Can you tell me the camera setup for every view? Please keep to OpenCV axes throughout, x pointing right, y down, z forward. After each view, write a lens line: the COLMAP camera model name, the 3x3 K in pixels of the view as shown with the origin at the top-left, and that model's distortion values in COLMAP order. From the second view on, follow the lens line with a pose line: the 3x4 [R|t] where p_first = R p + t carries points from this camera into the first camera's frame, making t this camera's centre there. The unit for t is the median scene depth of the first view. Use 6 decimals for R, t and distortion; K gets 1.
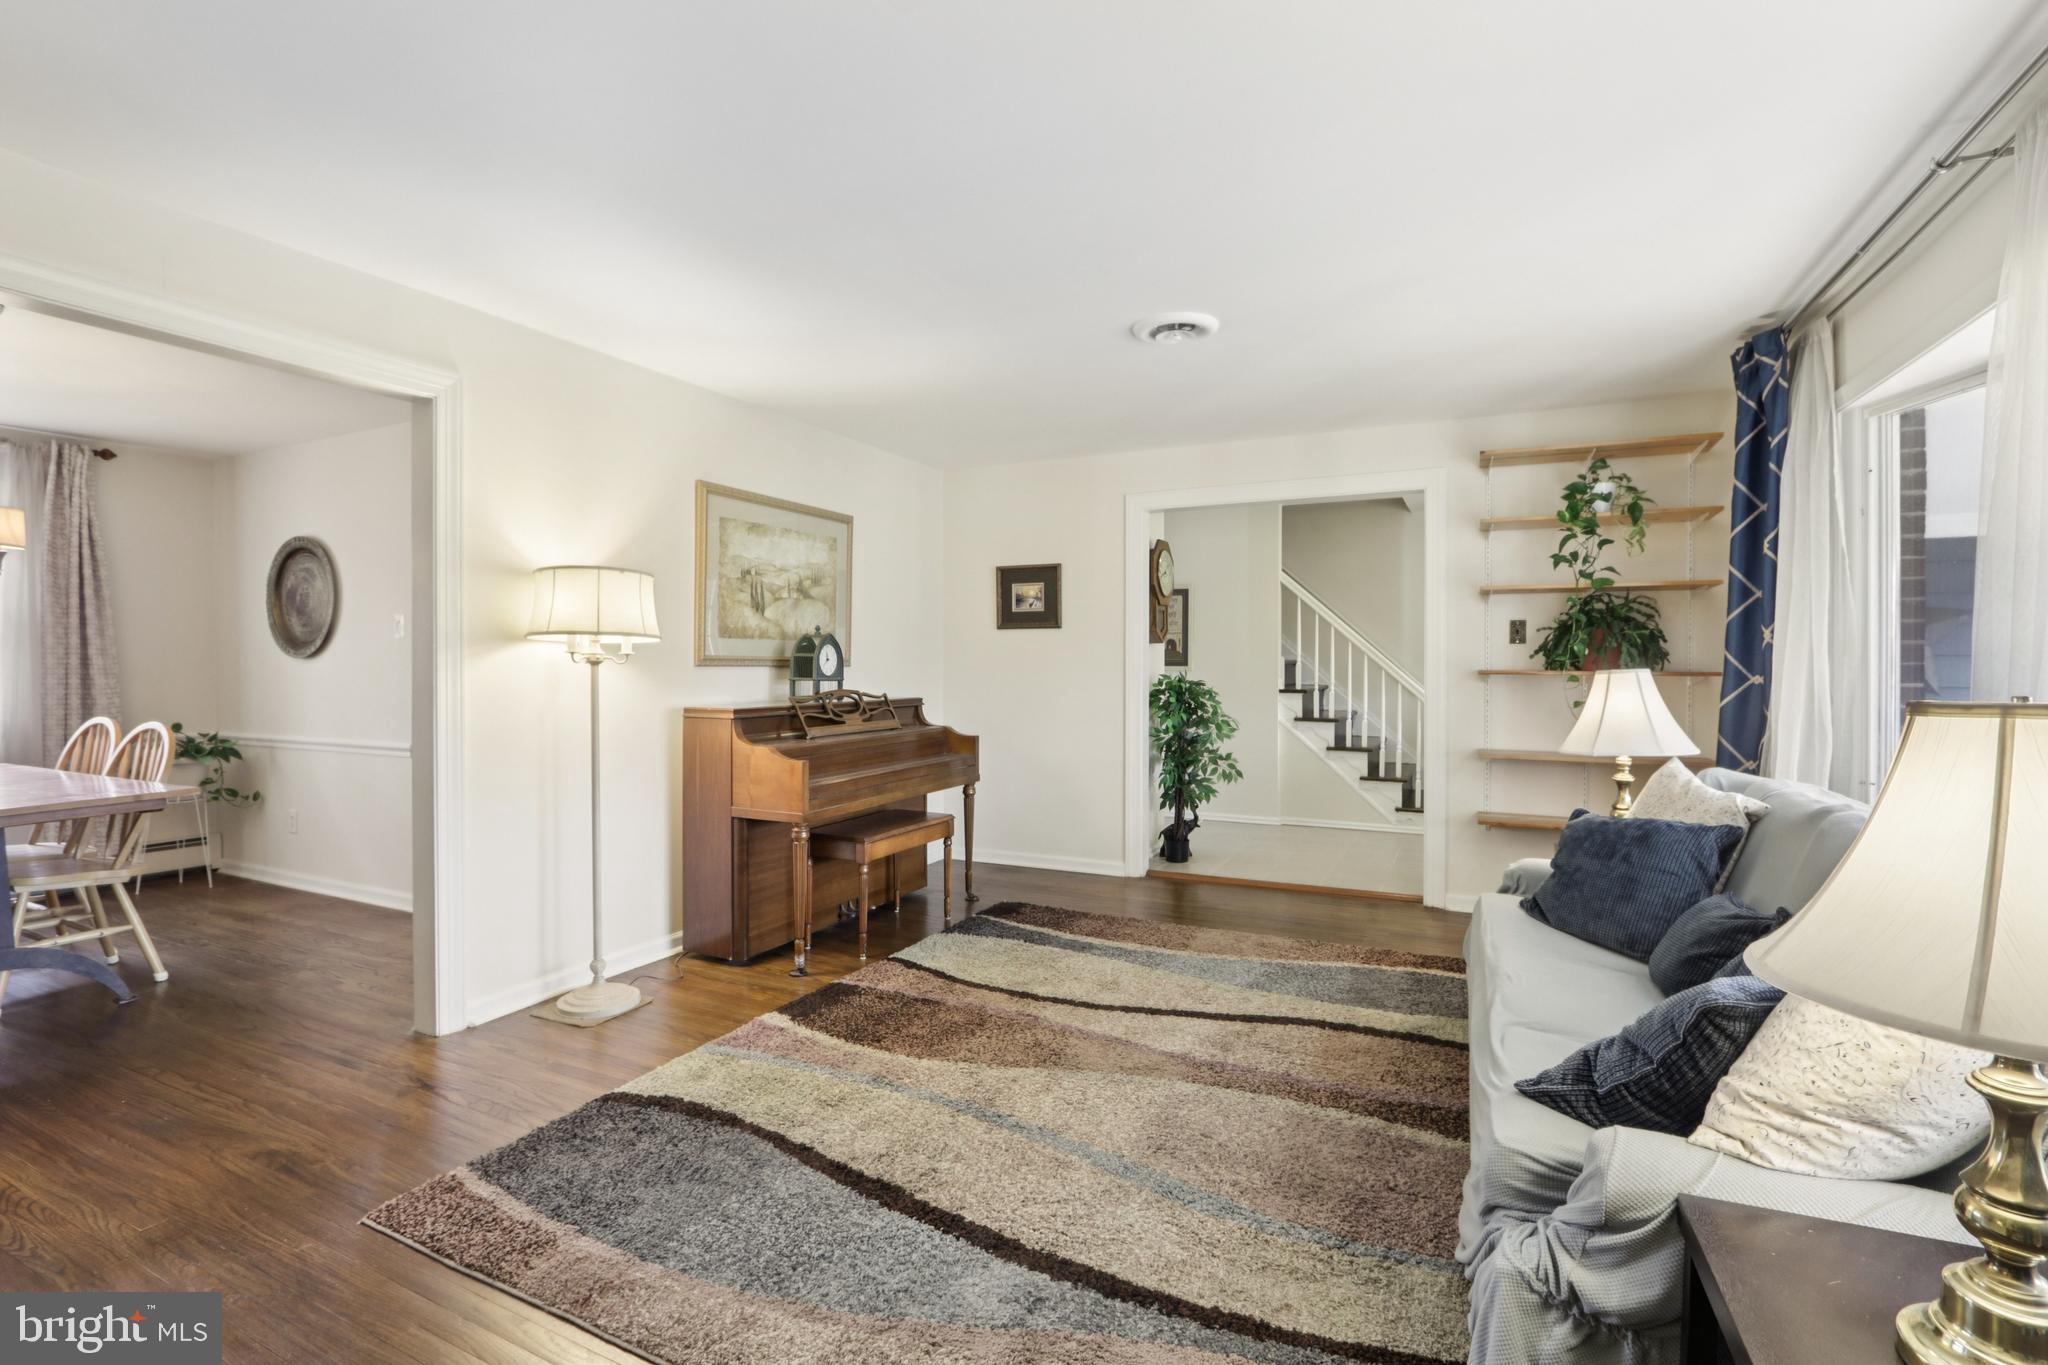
lens RADIAL K [[952.0, 0, 1021.1], [0, 952.0, 673.7], [0, 0, 1]] dist [-0.021613, 0.003271]
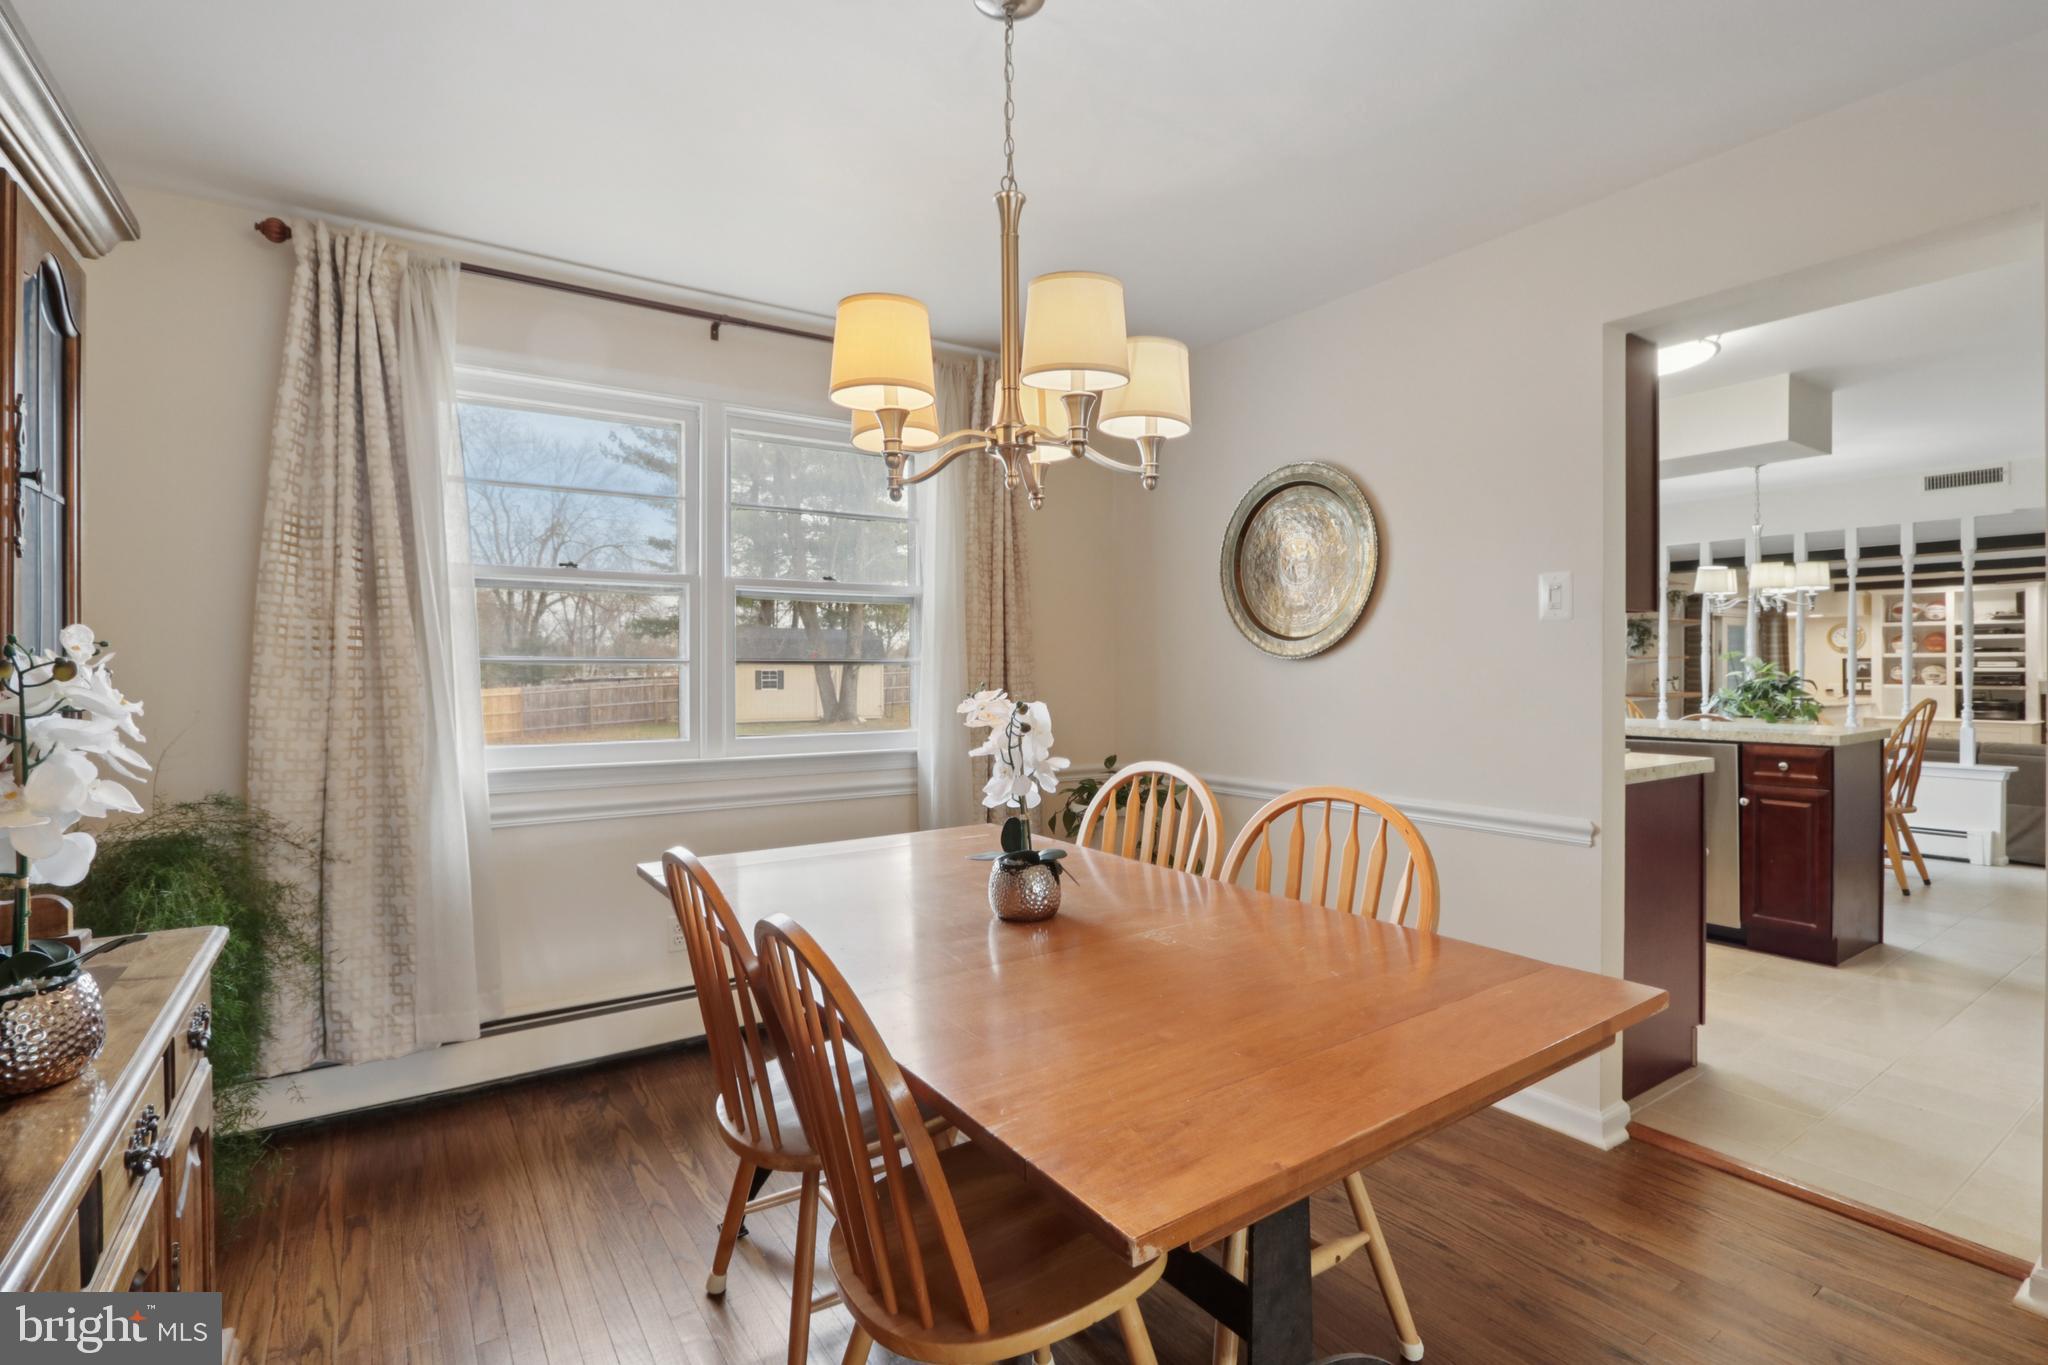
lens RADIAL K [[952.0, 0, 1011.7], [0, 952.0, 673.2], [0, 0, 1]] dist [-0.021613, 0.003271]
pose [[0.866629, 0.000245, -0.498953, -0.769625], [-0.002016, 0.999993, -0.003011, -0.005538], [0.498949, 0.003615, 0.866624, 0.448506]]
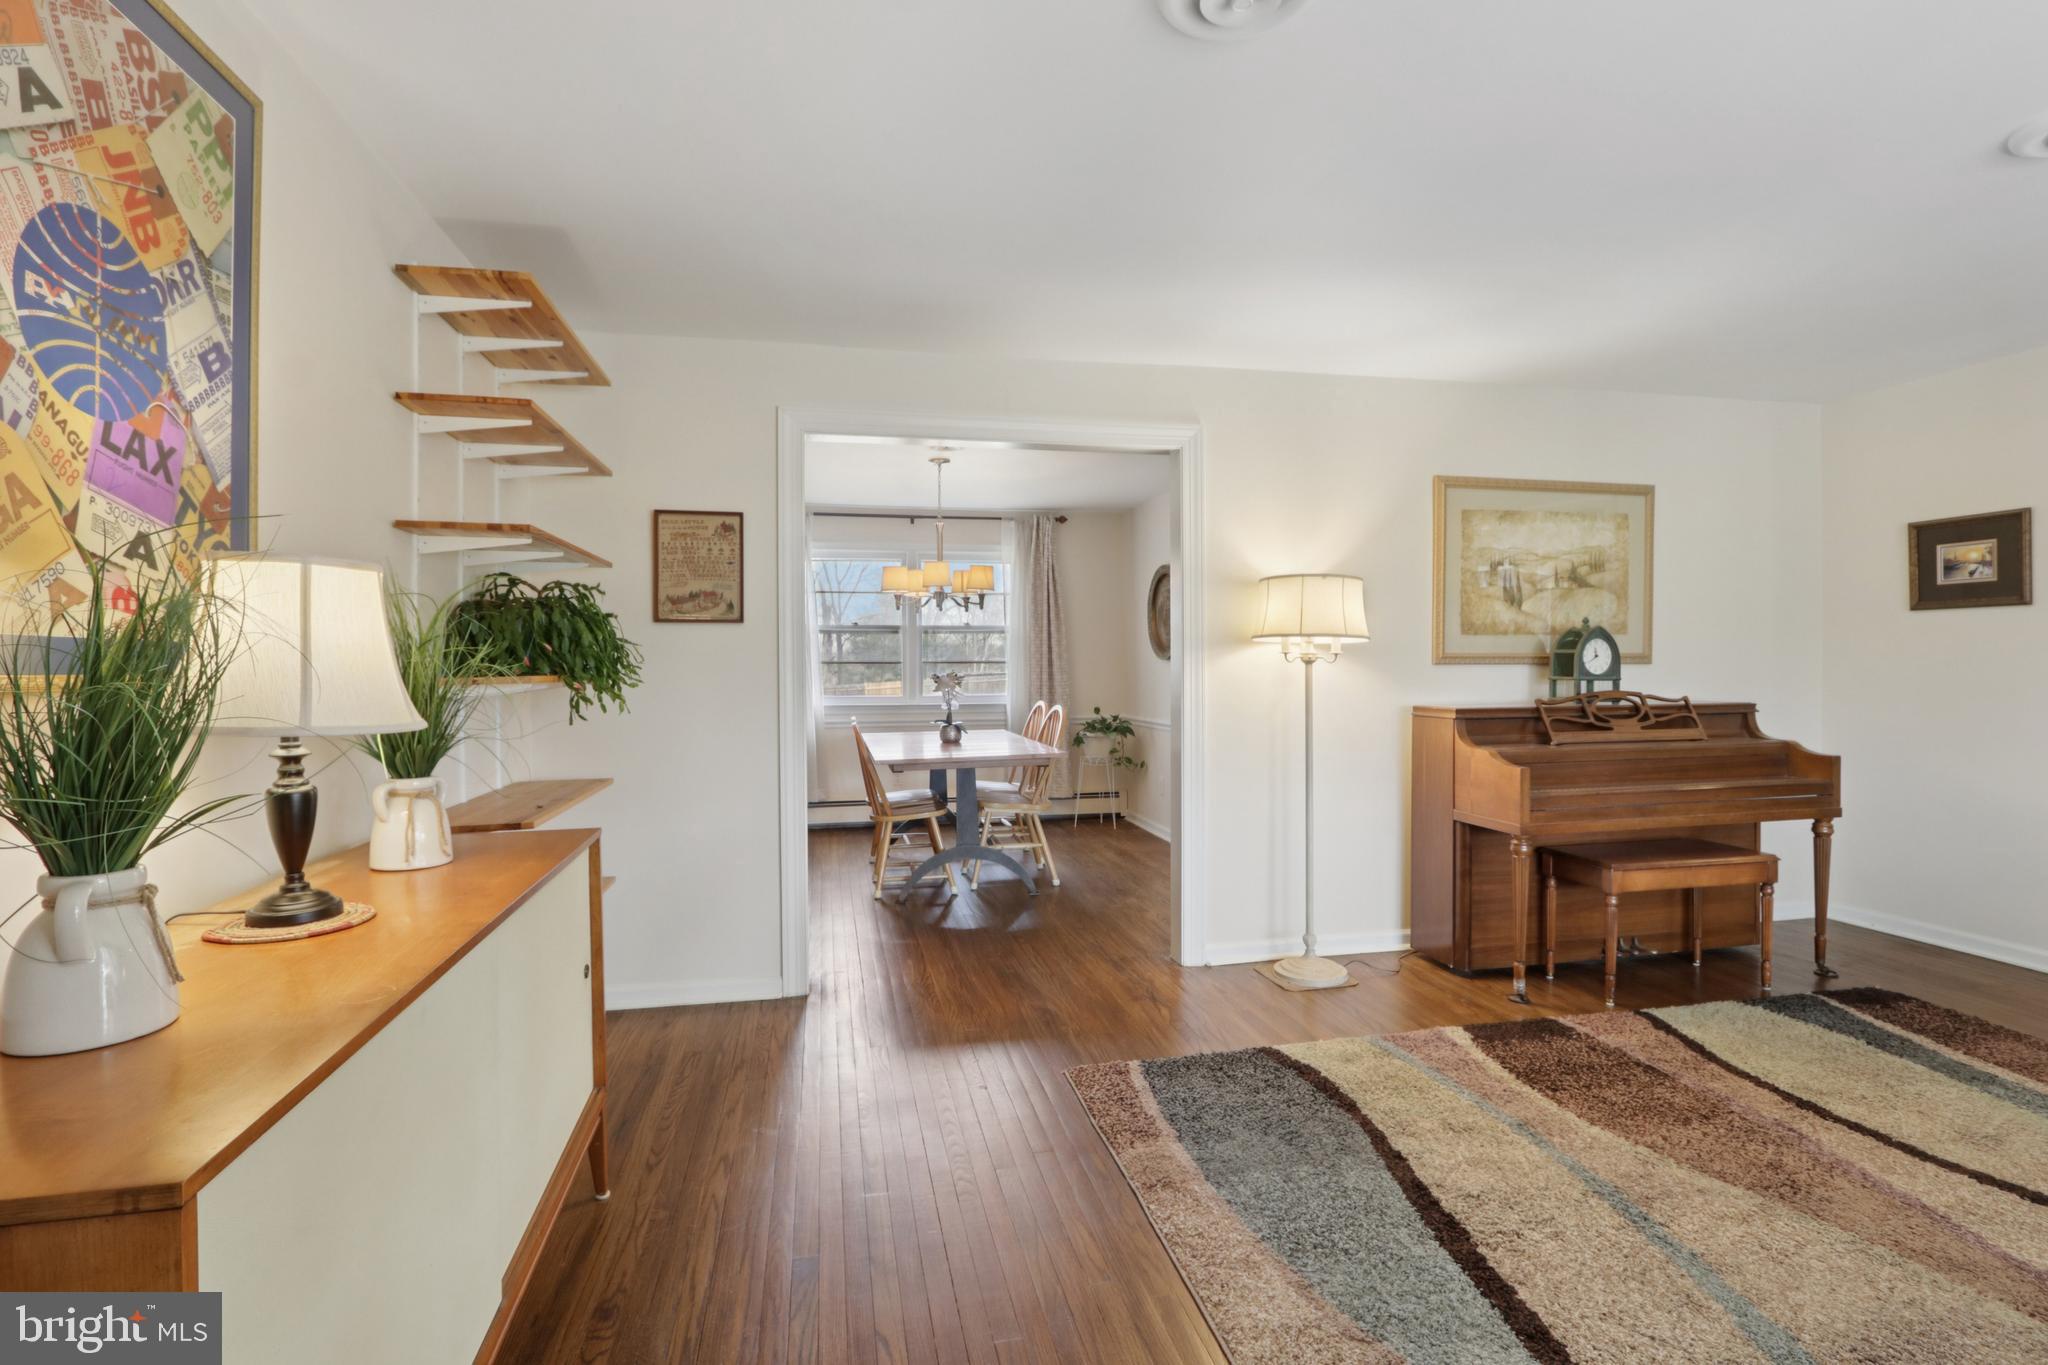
lens RADIAL K [[952.0, 0, 1002.4], [0, 952.0, 677.6], [0, 0, 1]] dist [-0.021613, 0.003271]
pose [[0.602016, 0.006238, -0.798460, 0.175795], [-0.001410, 0.999976, 0.006749, -0.000464], [0.798483, -0.002937, 0.602010, 0.049000]]
